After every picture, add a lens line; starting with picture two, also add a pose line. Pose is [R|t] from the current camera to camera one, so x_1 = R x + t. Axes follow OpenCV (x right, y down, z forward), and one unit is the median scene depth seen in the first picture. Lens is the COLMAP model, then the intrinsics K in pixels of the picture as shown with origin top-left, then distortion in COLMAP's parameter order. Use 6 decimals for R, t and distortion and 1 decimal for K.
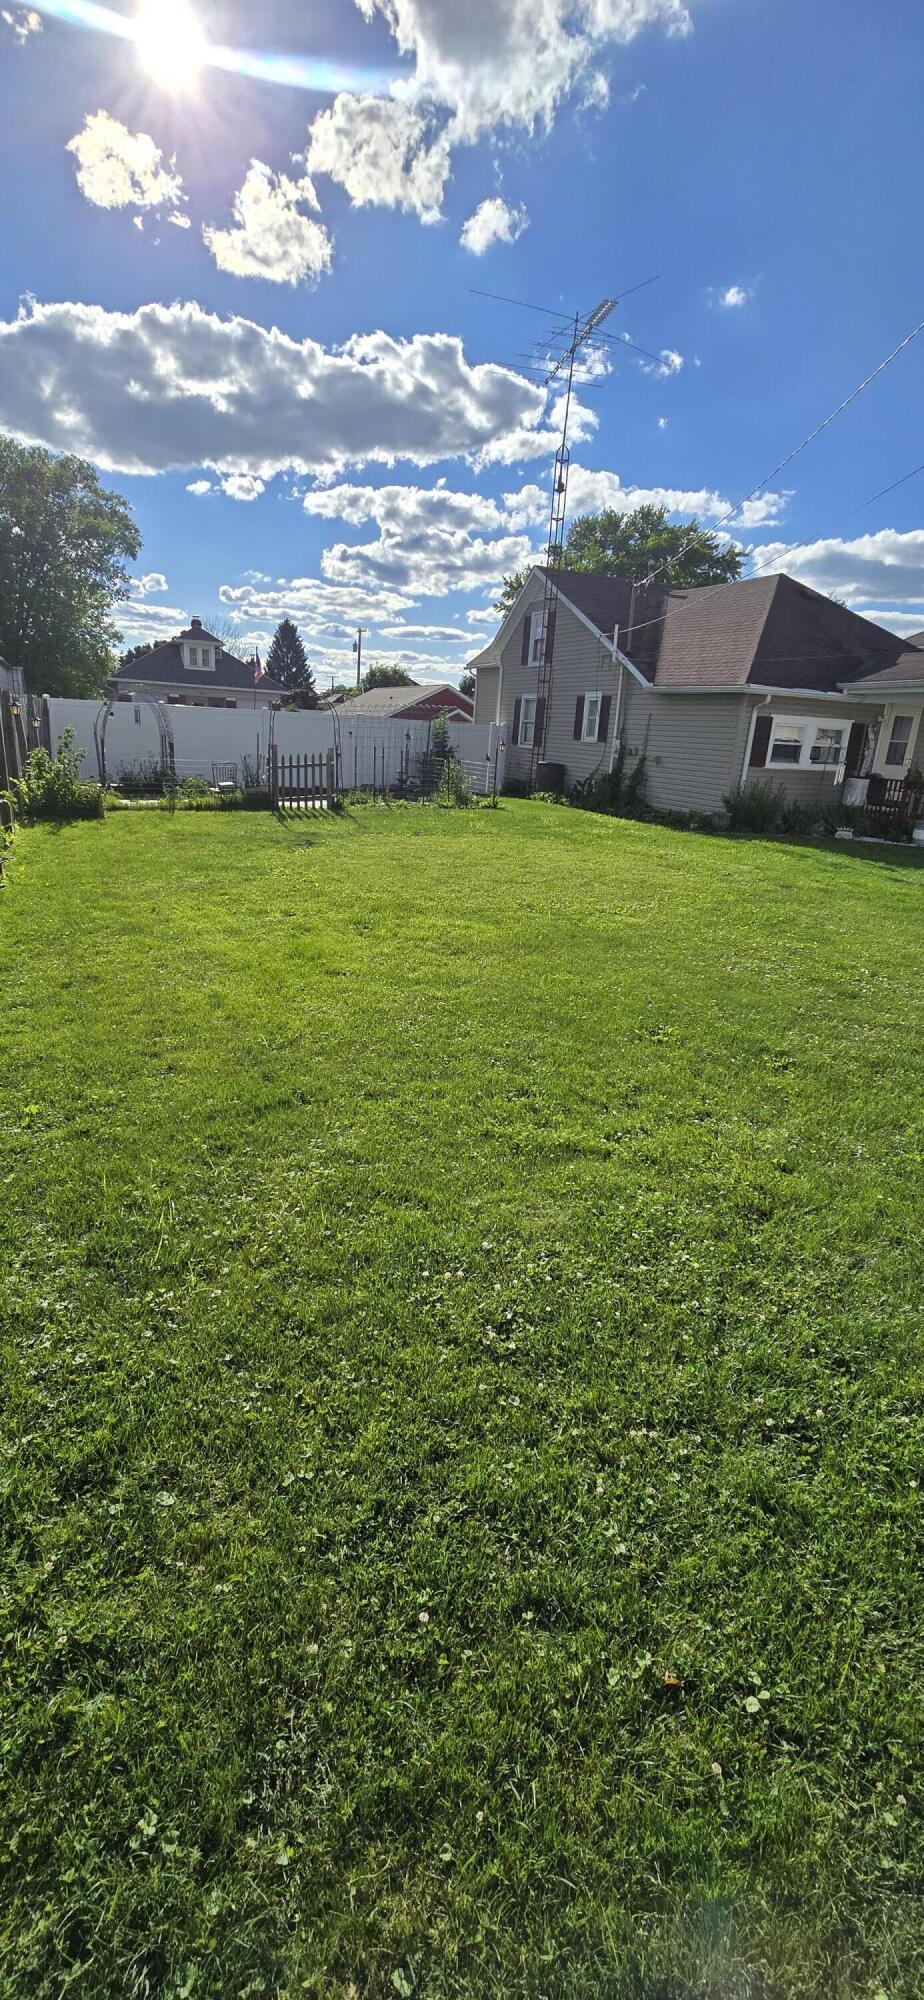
lens RADIAL K [[819.2, 0, 463.1], [0, 819.2, 1008.3], [0, 0, 1]] dist [-0.002787, 0.001280]
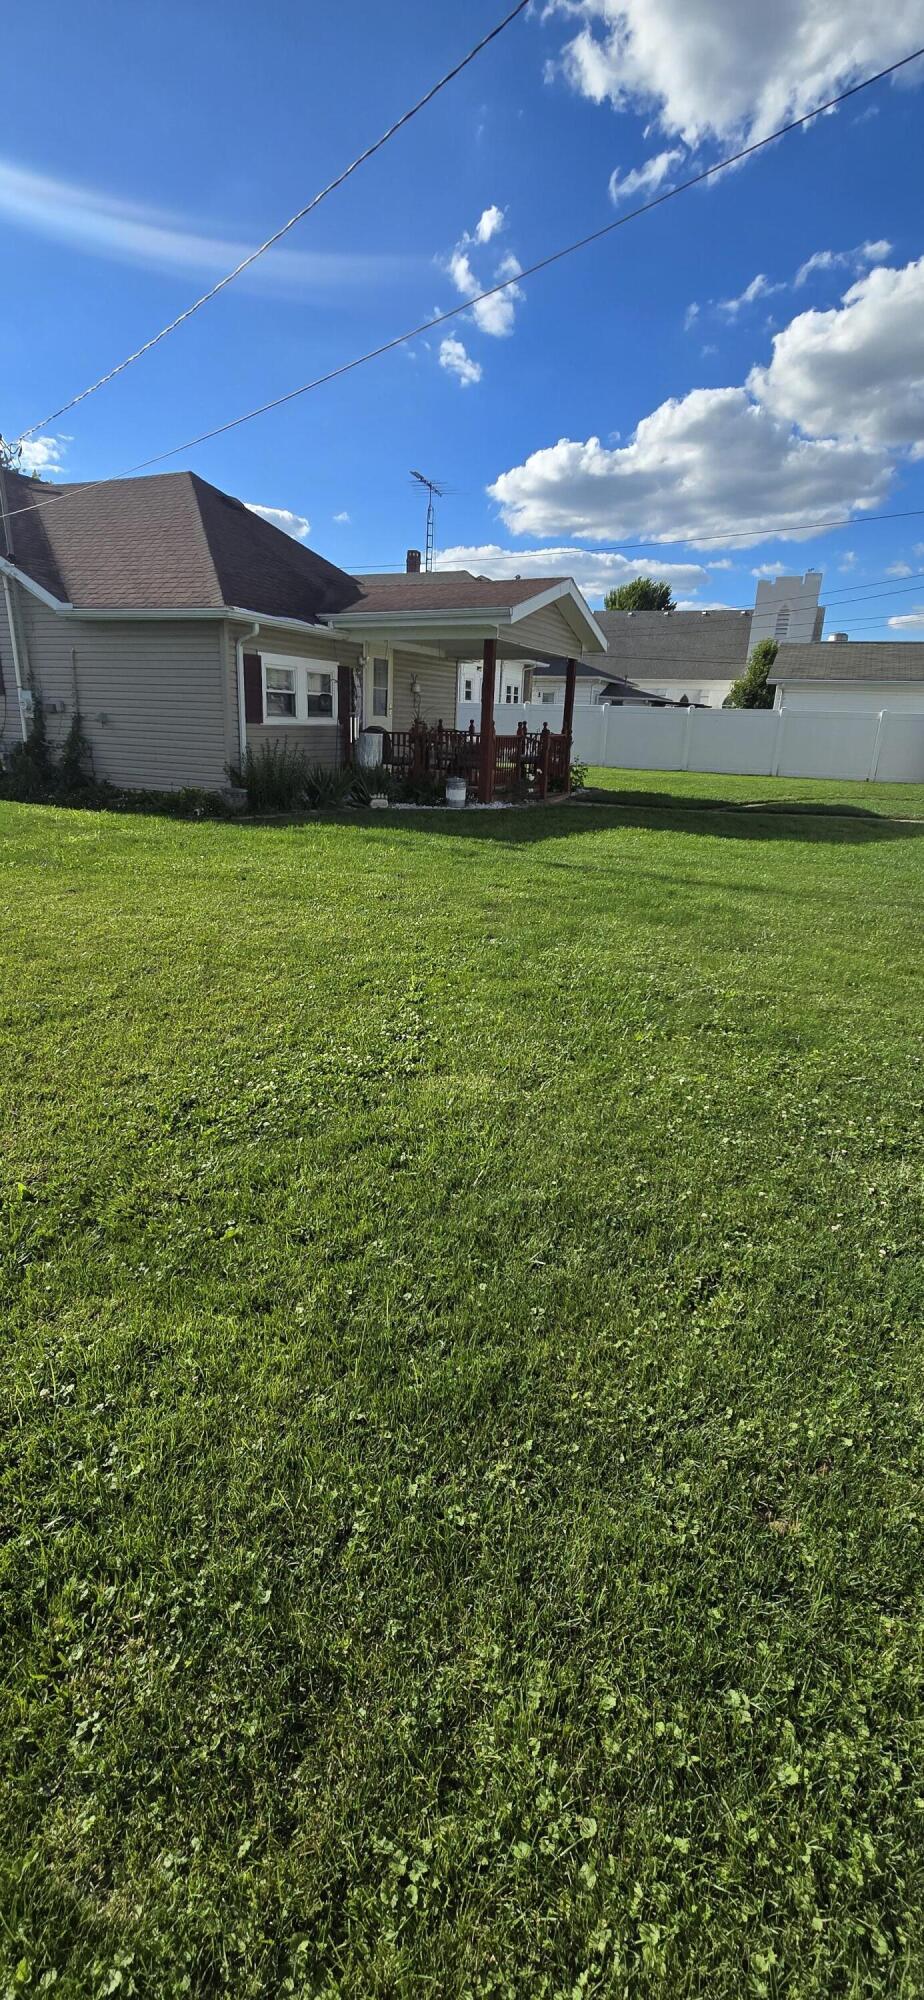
lens RADIAL K [[819.2, 0, 458.2], [0, 819.2, 997.8], [0, 0, 1]] dist [-0.002787, 0.001280]
pose [[0.753218, -0.239818, 0.612495, -0.016289], [0.219697, 0.969415, 0.109395, -0.088433], [-0.619997, 0.052165, 0.782868, 0.297758]]
